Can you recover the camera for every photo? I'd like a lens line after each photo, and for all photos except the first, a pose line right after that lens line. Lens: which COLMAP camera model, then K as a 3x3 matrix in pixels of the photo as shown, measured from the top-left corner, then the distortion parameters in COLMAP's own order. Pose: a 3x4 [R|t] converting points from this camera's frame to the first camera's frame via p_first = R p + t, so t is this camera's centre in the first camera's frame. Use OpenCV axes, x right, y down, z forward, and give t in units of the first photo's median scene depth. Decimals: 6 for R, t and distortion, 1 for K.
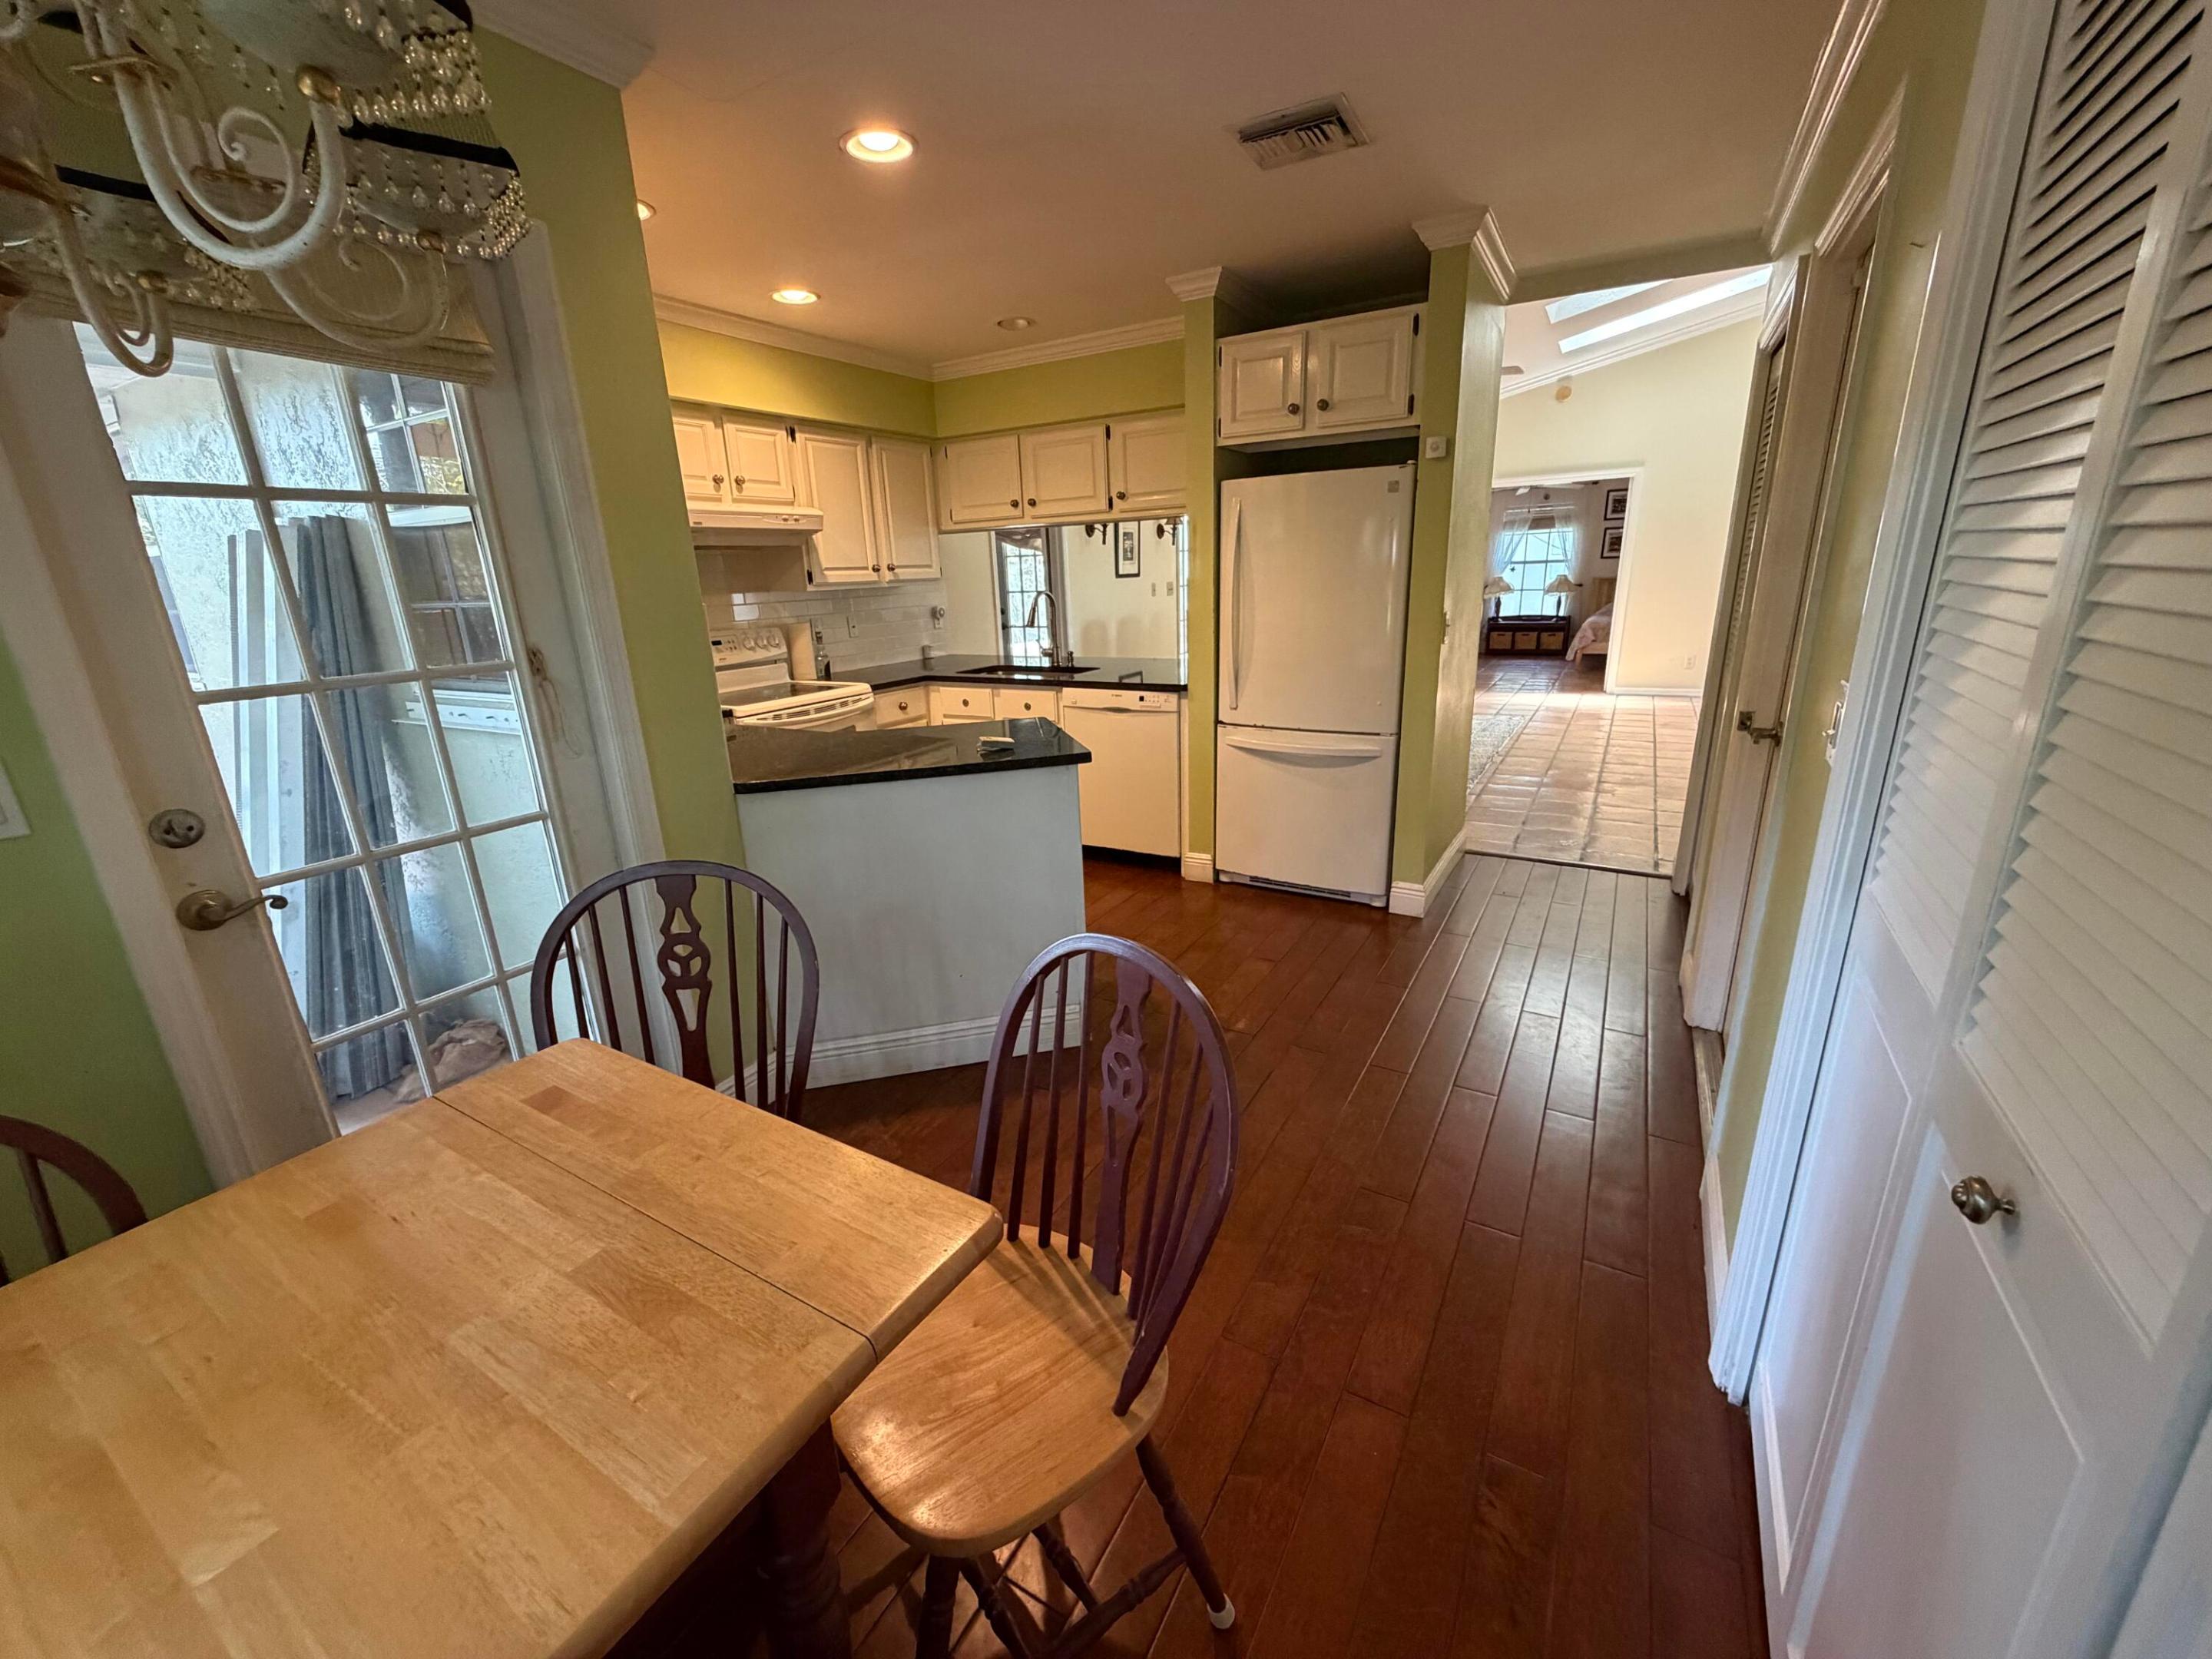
lens RADIAL K [[878.9, 0, 1096.6], [0, 878.9, 830.4], [0, 0, 1]] dist [-0.001129, -0.000193]
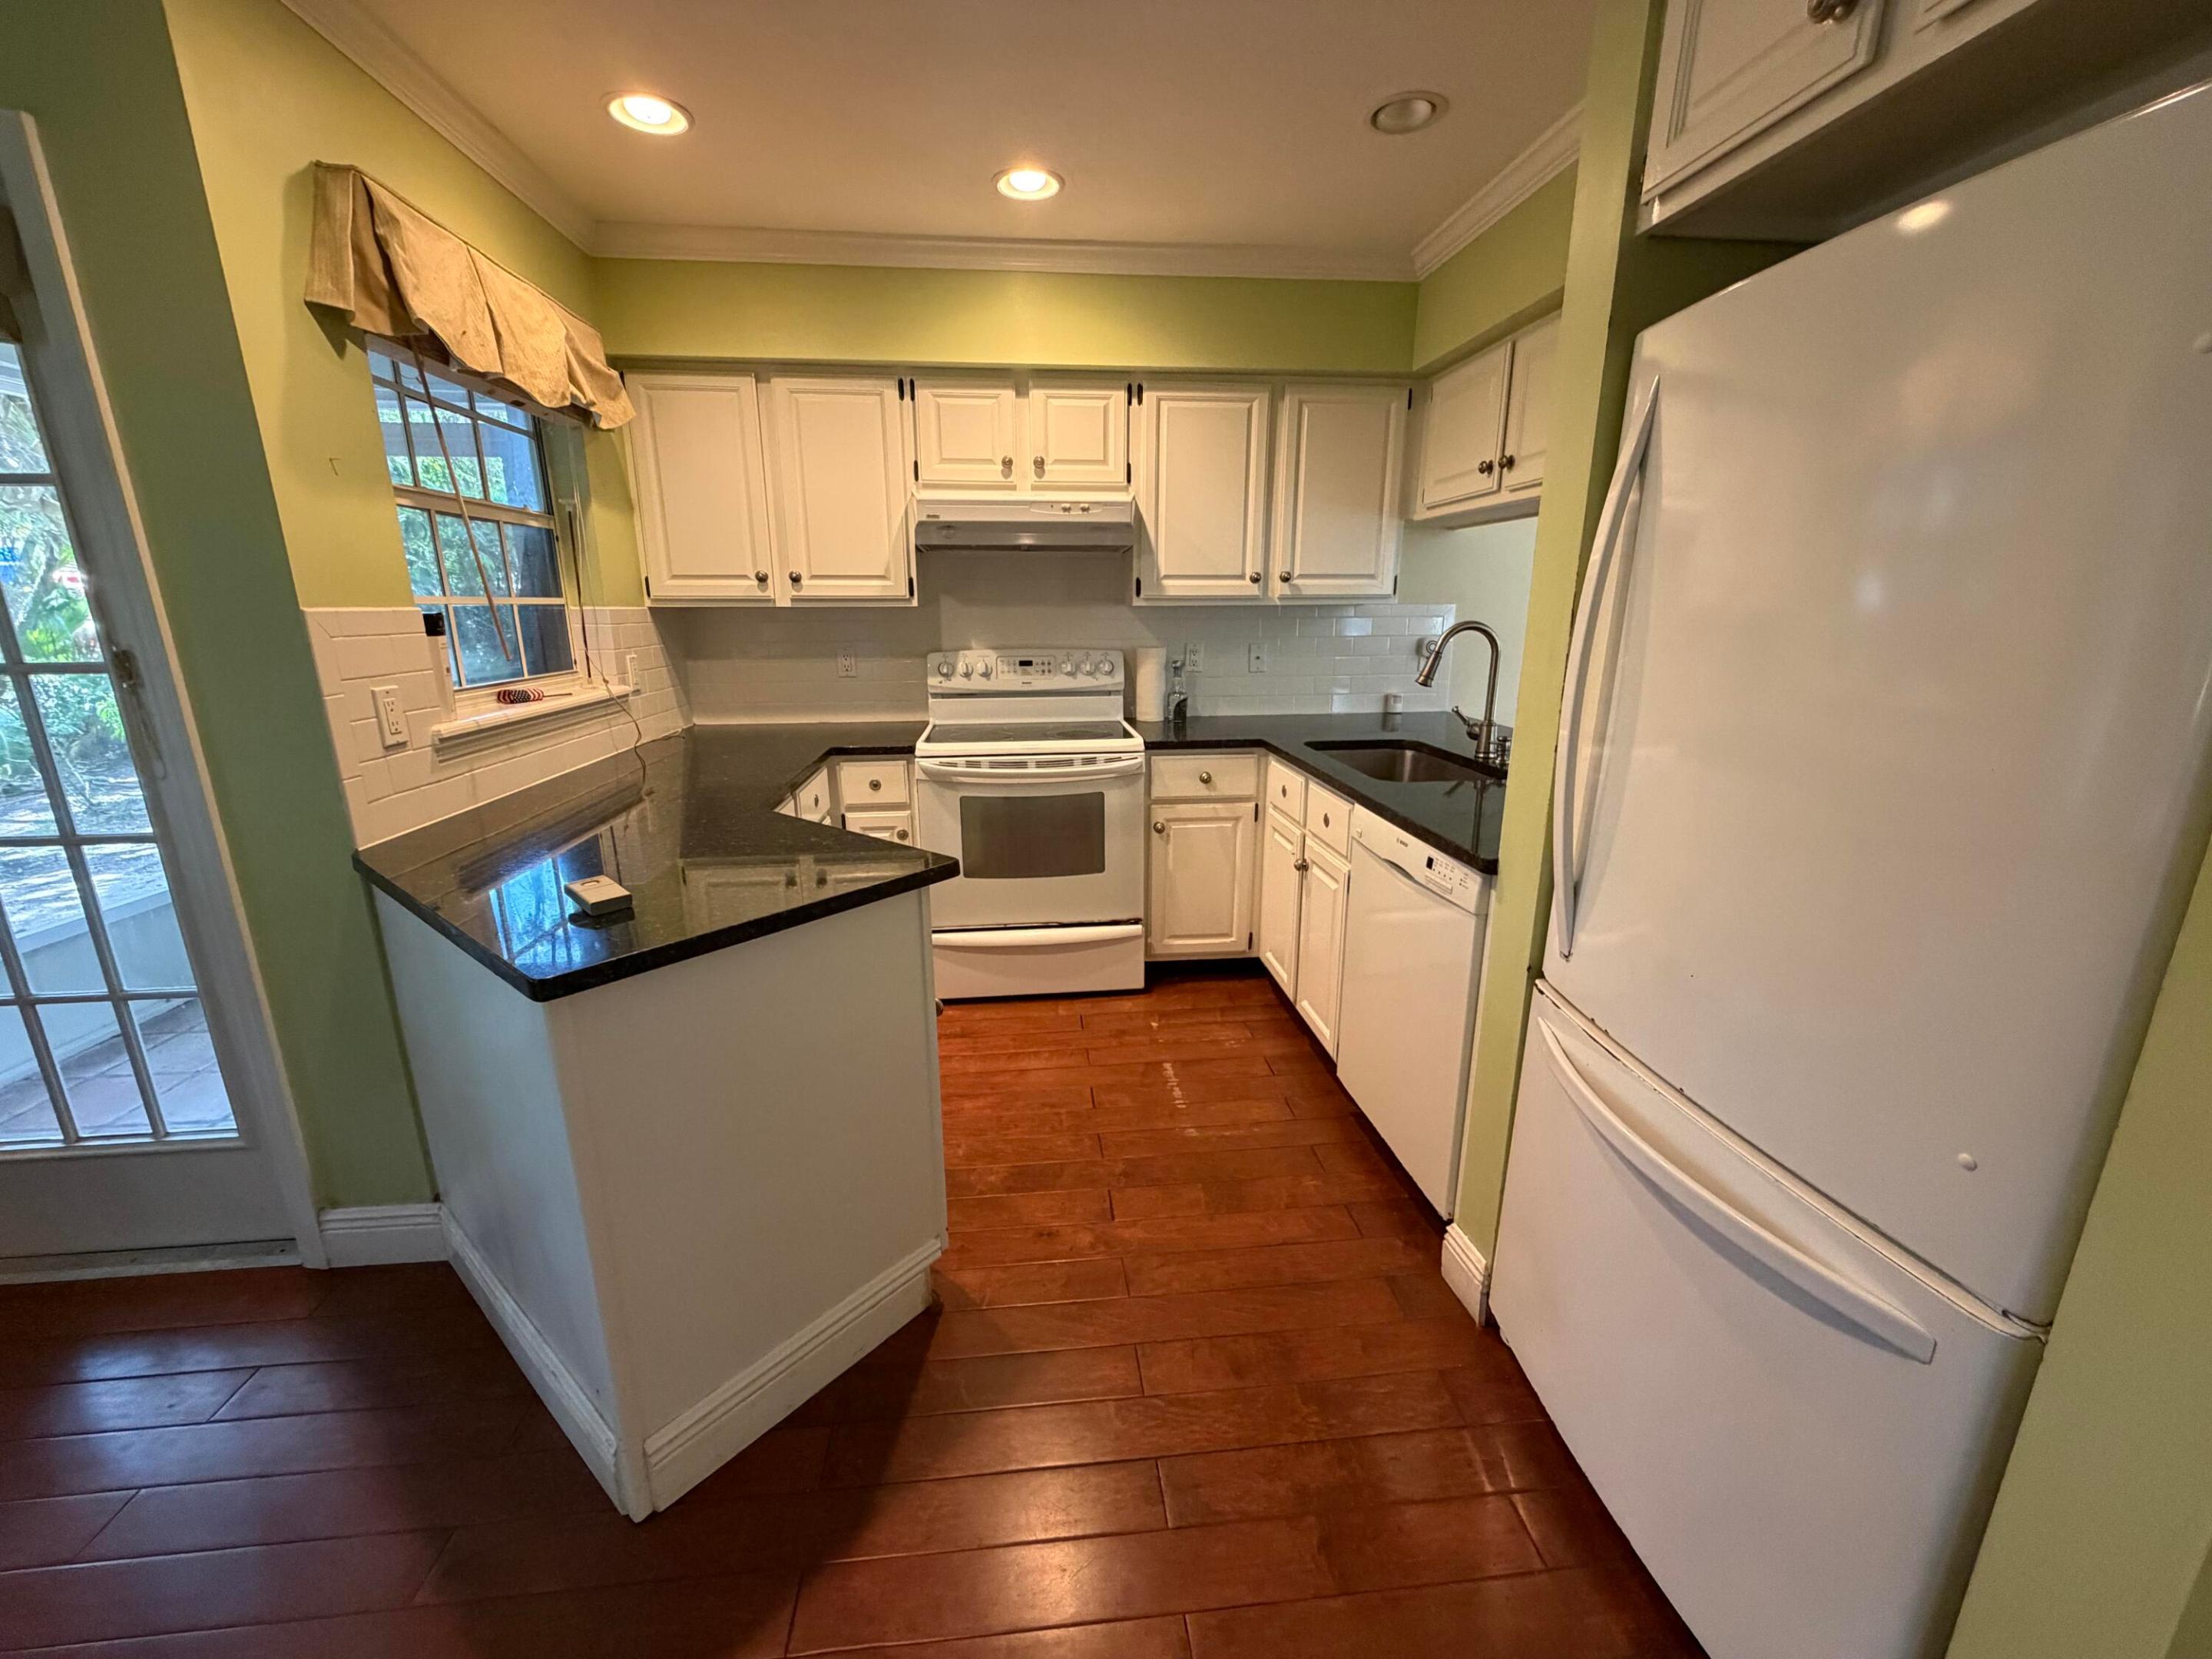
lens RADIAL K [[878.9, 0, 1096.6], [0, 878.9, 830.4], [0, 0, 1]] dist [-0.001129, -0.000193]
pose [[0.593334, 0.233334, -0.770396, 0.262201], [-0.245740, 0.963883, 0.102675, -0.149805], [0.766529, 0.128397, 0.629244, 0.505195]]
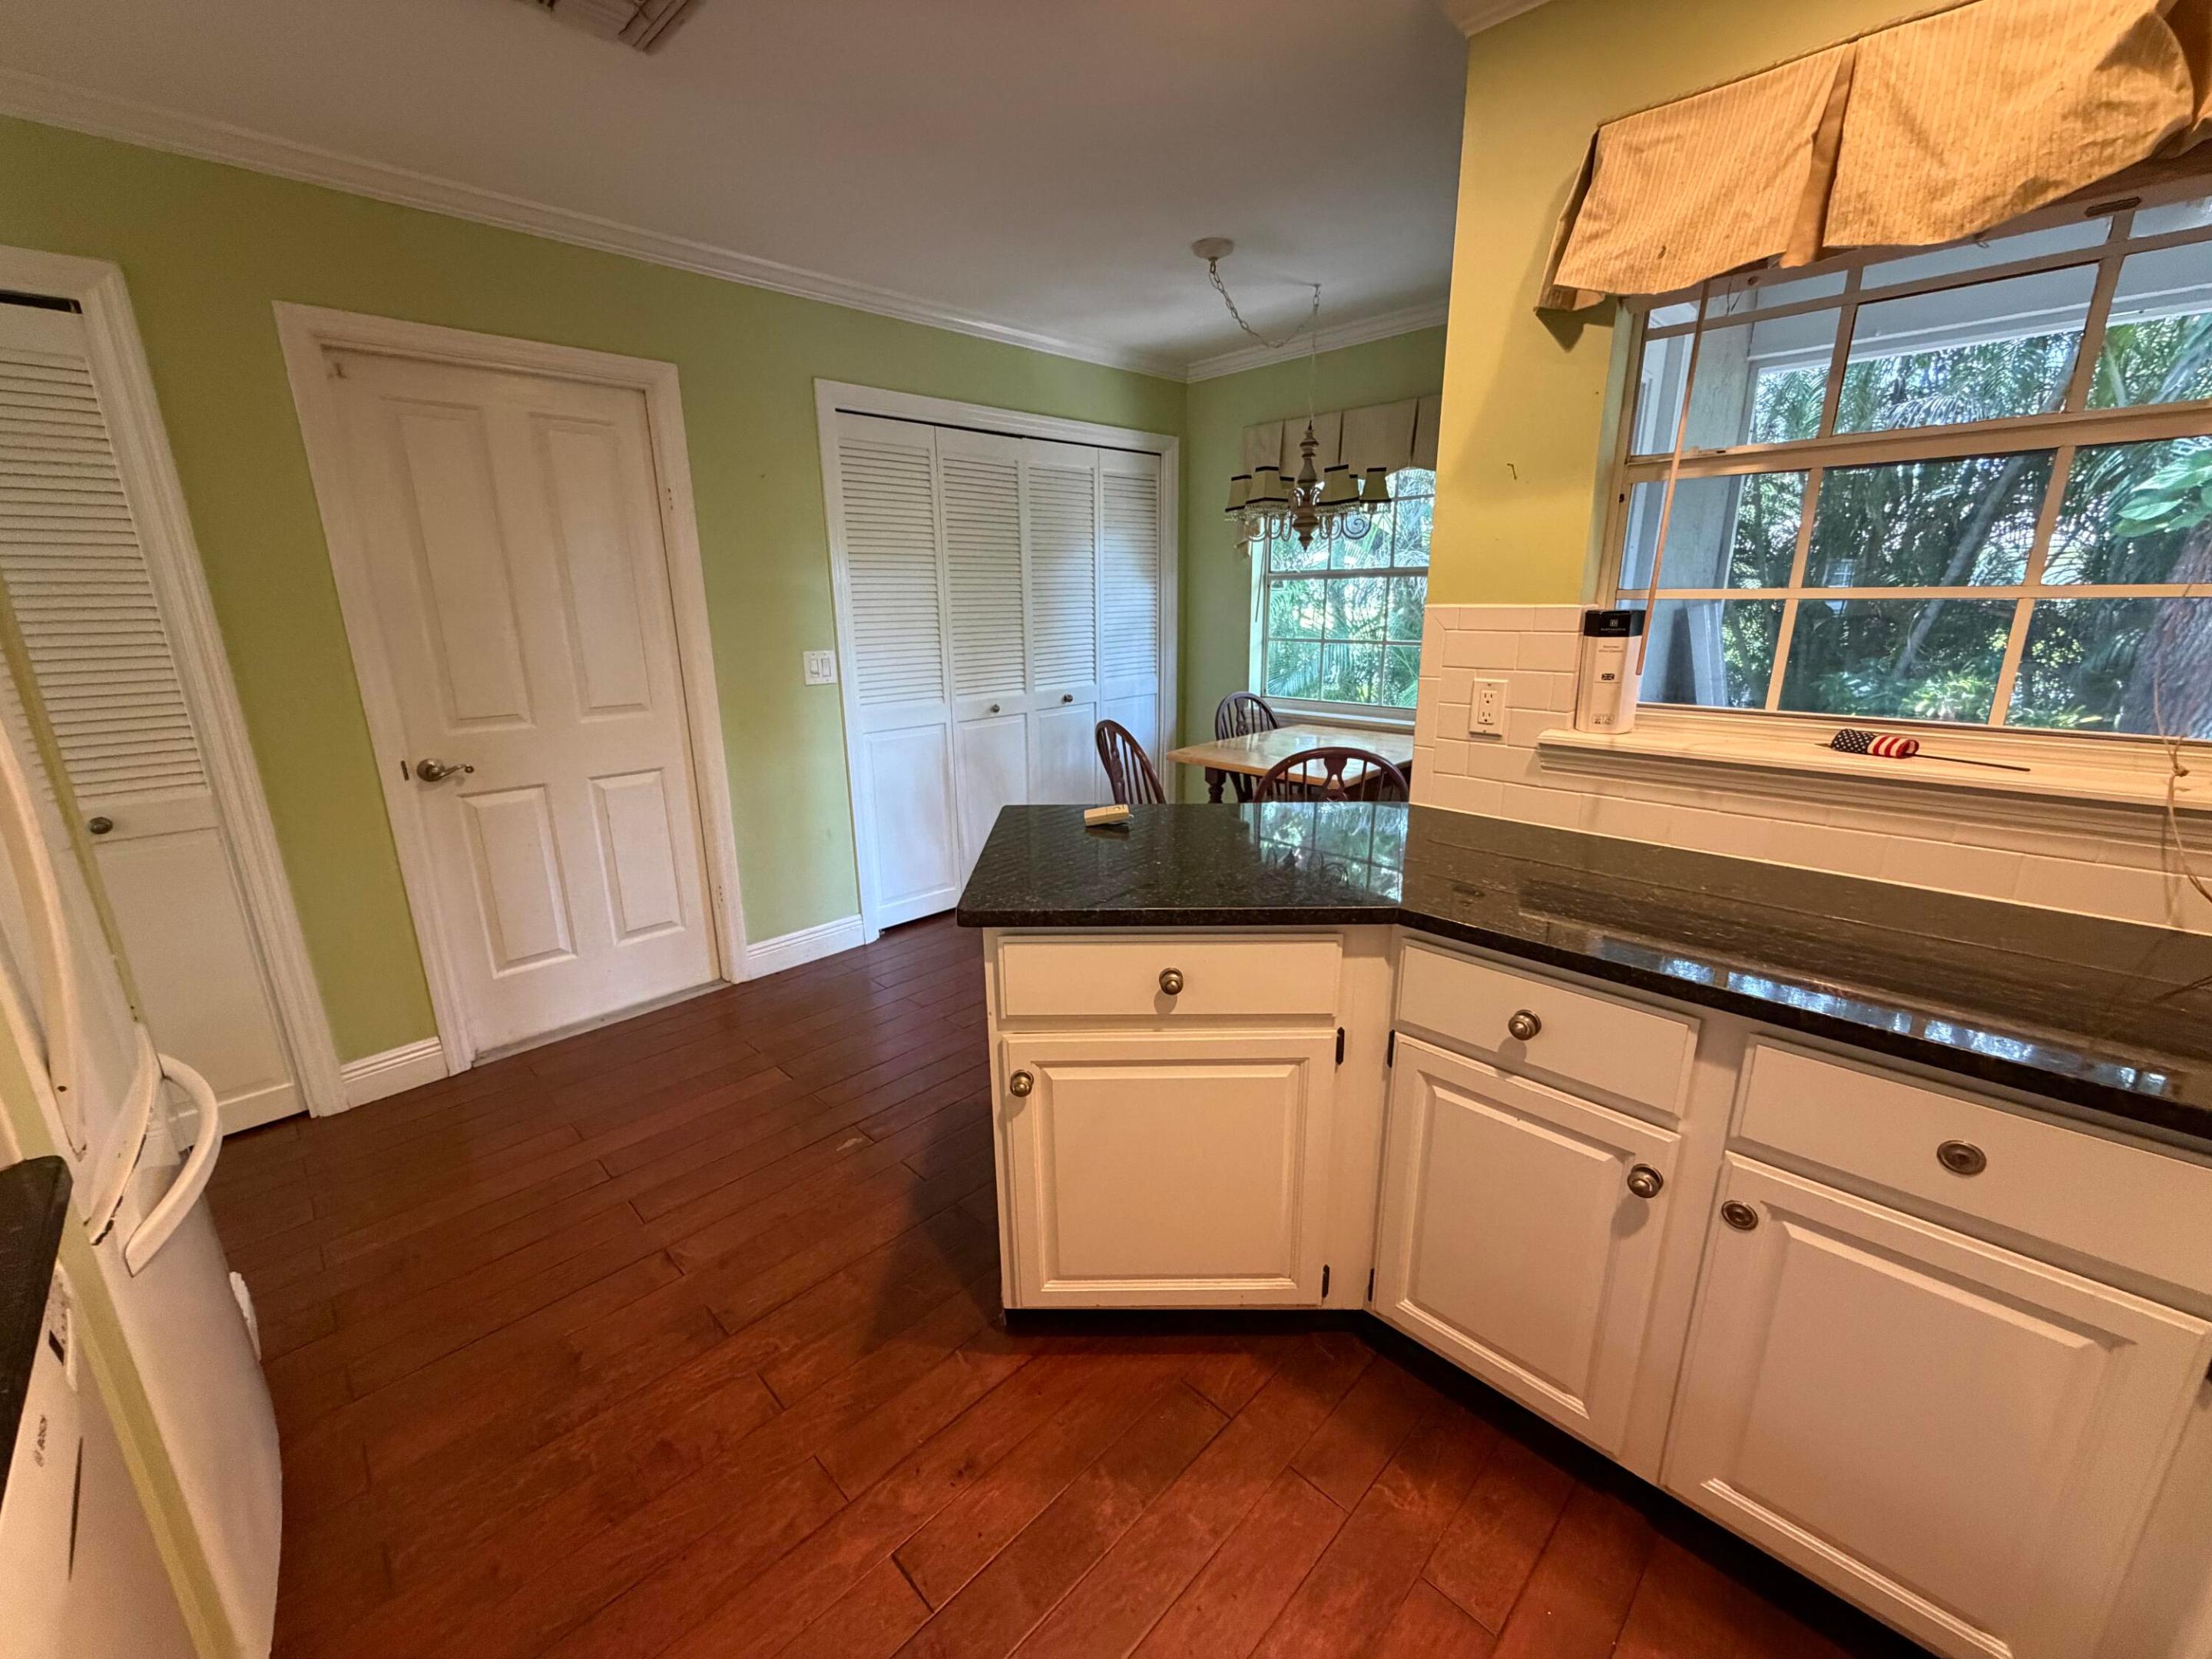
lens RADIAL K [[878.9, 0, 1096.6], [0, 878.9, 830.4], [0, 0, 1]] dist [-0.001129, -0.000193]
pose [[-0.965841, -0.013912, 0.258760, -0.426895], [0.123669, 0.852760, 0.507451, -0.333702], [-0.227720, 0.522117, -0.821911, 1.163678]]
